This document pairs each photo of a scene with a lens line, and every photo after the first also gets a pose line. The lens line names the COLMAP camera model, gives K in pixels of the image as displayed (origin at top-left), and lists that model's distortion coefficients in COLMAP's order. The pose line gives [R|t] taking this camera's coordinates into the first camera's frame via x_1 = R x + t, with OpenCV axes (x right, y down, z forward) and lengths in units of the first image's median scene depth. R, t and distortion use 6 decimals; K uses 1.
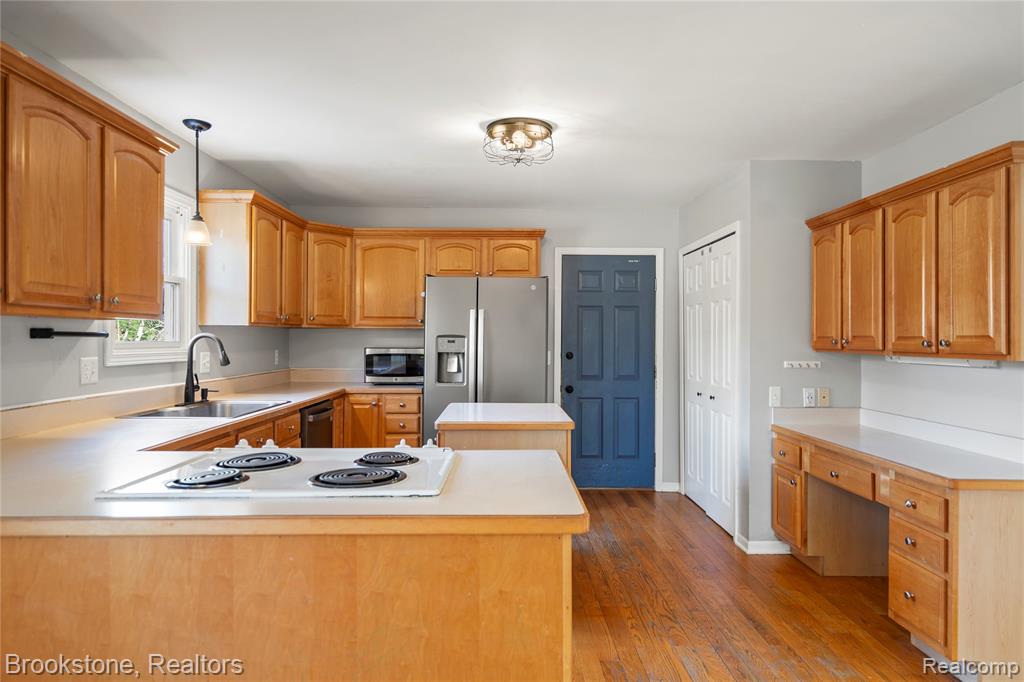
lens RADIAL K [[610.2, 0, 512.2], [0, 610.2, 343.1], [0, 0, 1]] dist [-0.006321, -0.000605]
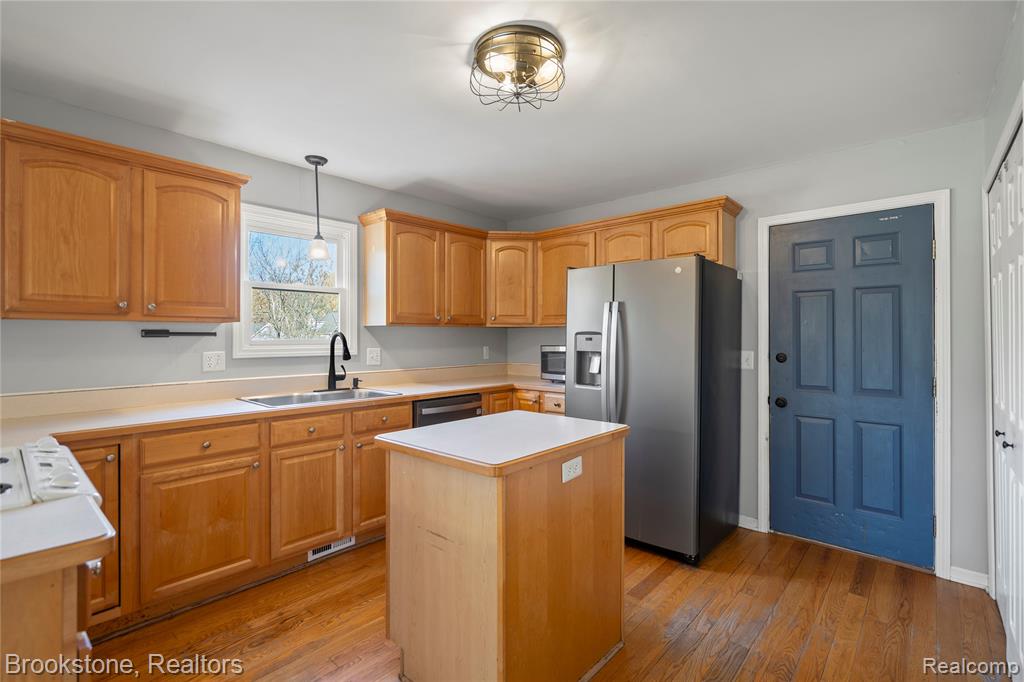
lens RADIAL K [[467.1, 0, 512.5], [0, 467.1, 335.8], [0, 0, 1]] dist [-0.001818, -0.000587]
pose [[0.740946, -0.006156, -0.671536, 0.278120], [-0.000722, 0.999950, -0.009962, -0.000510], [0.671564, 0.007866, 0.740905, 0.409790]]
